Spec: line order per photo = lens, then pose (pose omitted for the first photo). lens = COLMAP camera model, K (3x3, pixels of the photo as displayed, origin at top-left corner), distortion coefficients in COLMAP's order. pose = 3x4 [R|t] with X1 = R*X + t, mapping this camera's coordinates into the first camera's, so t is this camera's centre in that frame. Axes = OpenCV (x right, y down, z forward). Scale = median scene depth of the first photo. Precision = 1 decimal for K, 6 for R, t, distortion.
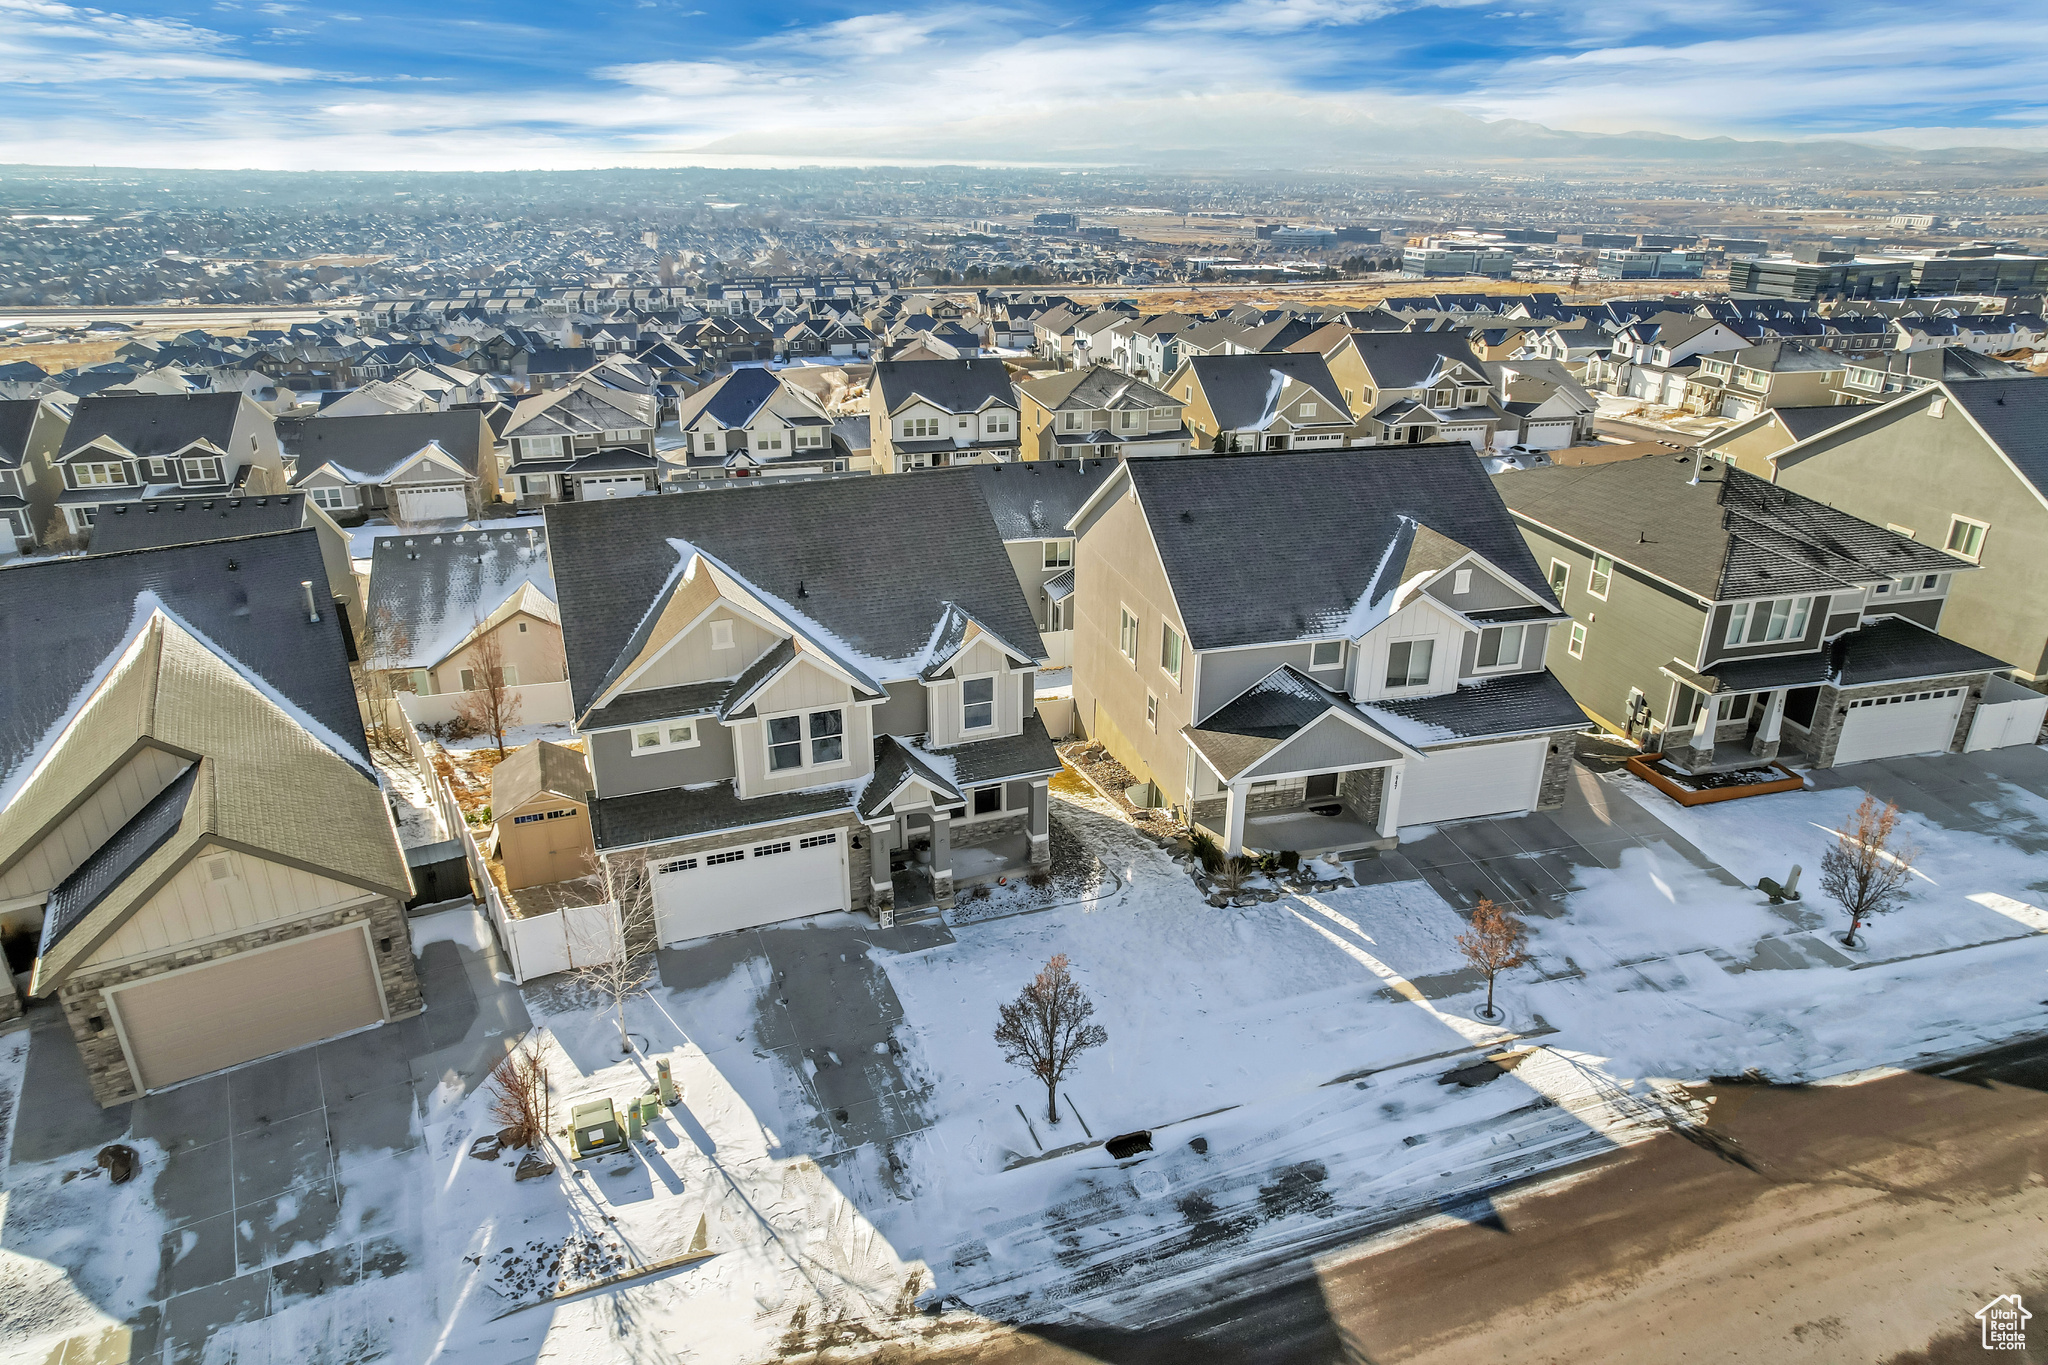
lens RADIAL K [[1306.2, 0, 1024.6], [0, 1306.2, 669.1], [0, 0, 1]] dist [-0.067131, 0.059262]
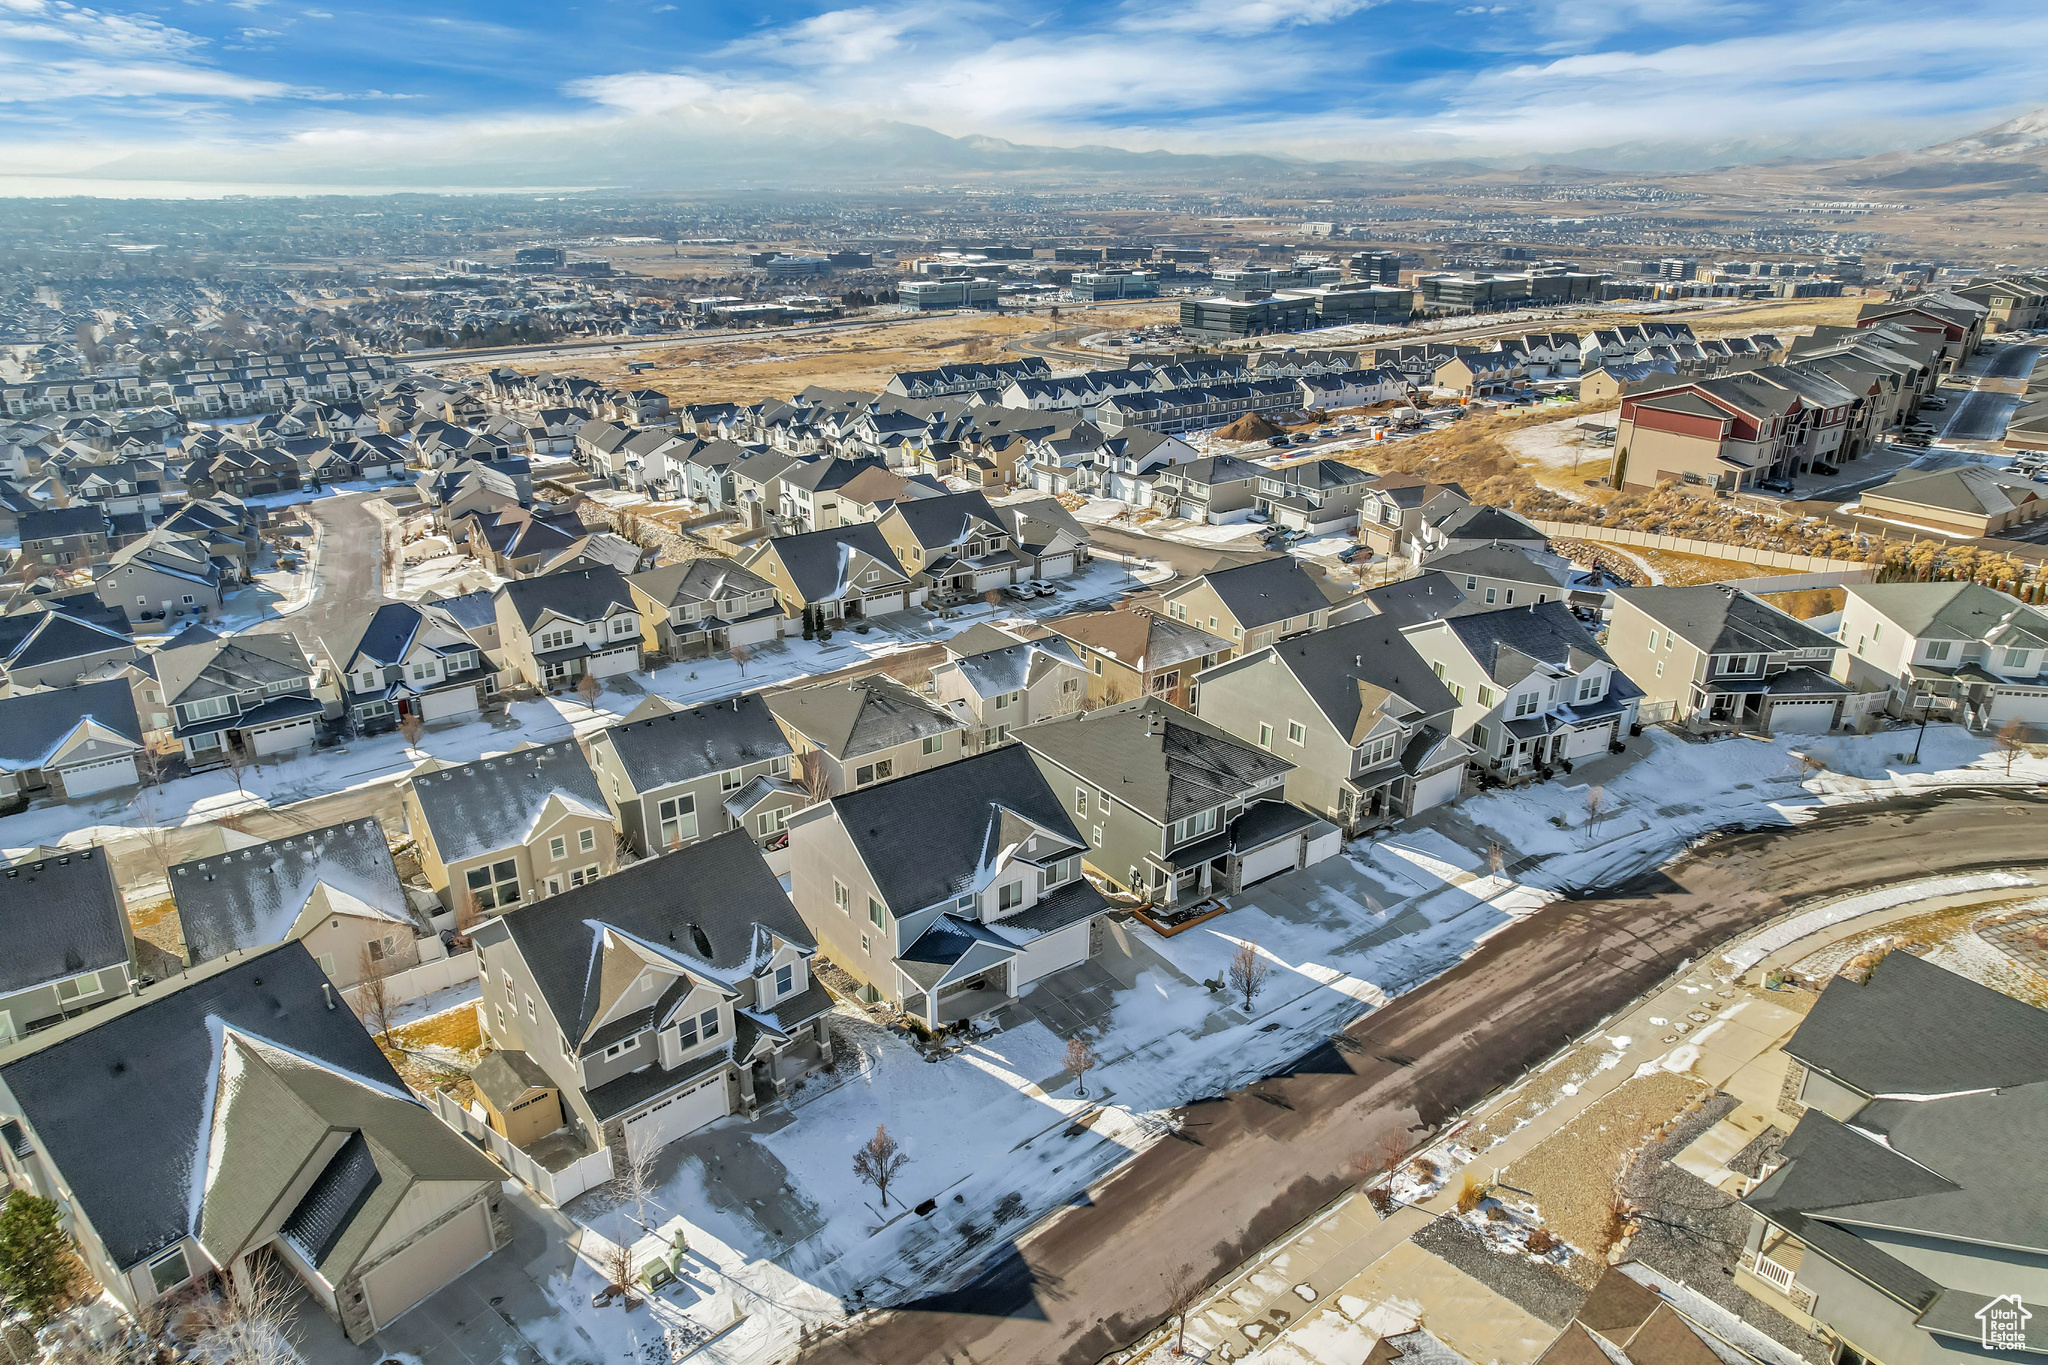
lens RADIAL K [[1297.8, 0, 1015.6], [0, 1297.8, 687.7], [0, 0, 1]] dist [-0.071687, 0.066662]
pose [[0.935086, -0.139665, 0.325743, -0.228060], [0.140780, 0.989833, 0.020273, -0.316413], [-0.325263, 0.026901, 0.945241, -0.665020]]
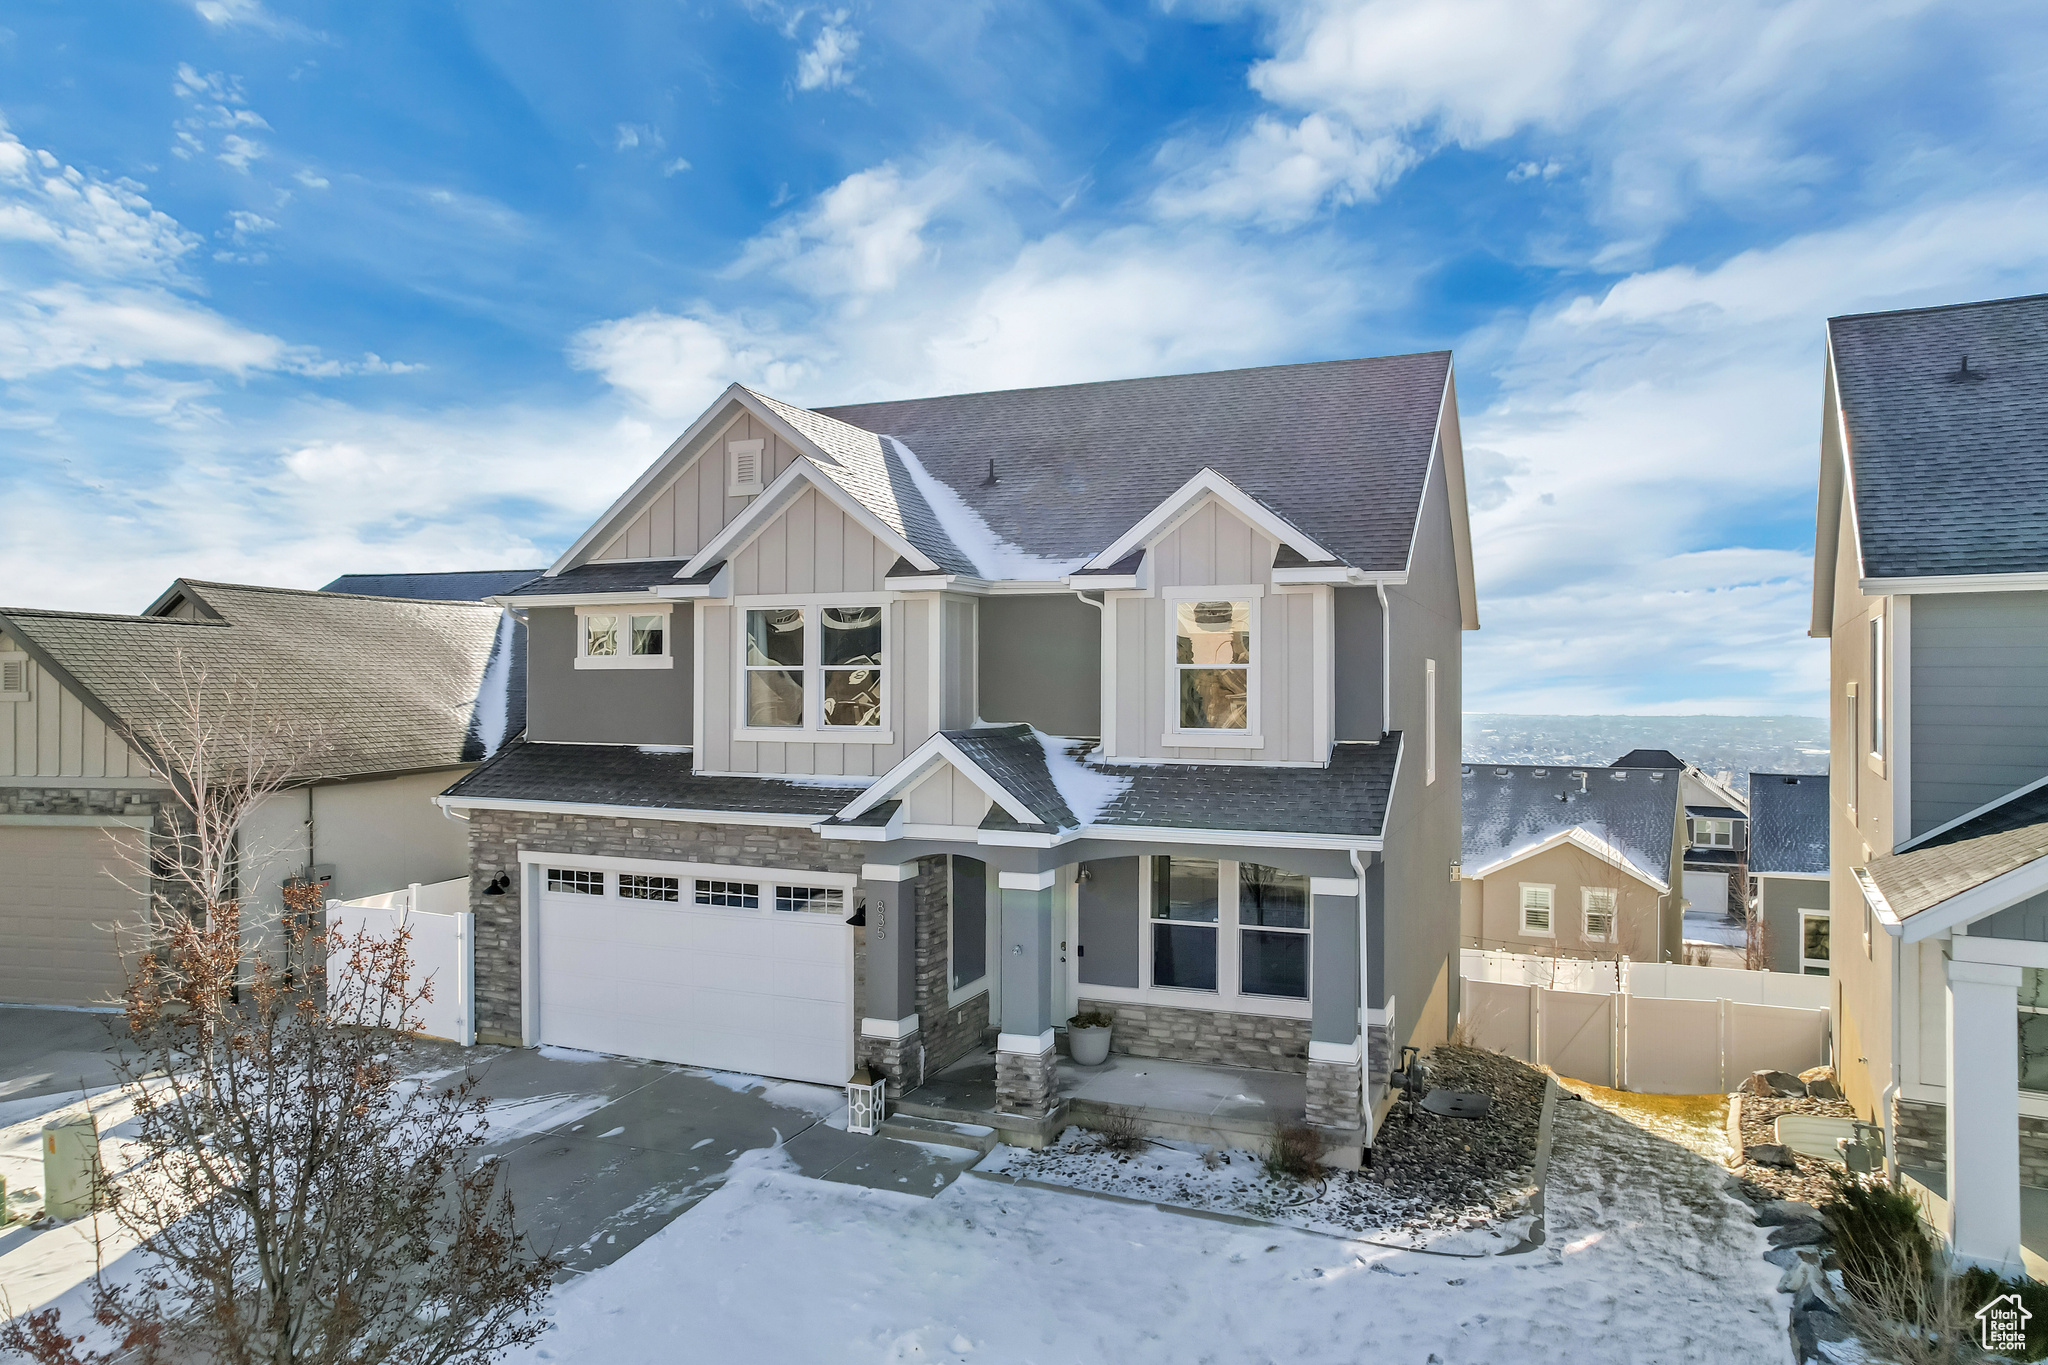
lens RADIAL K [[1306.2, 0, 1024.6], [0, 1306.2, 669.1], [0, 0, 1]] dist [-0.067131, 0.059262]
pose [[0.719936, -0.011624, -0.693943, 0.189759], [-0.259970, 0.922550, -0.285161, 0.146124], [0.643512, 0.385702, 0.661155, 0.620397]]
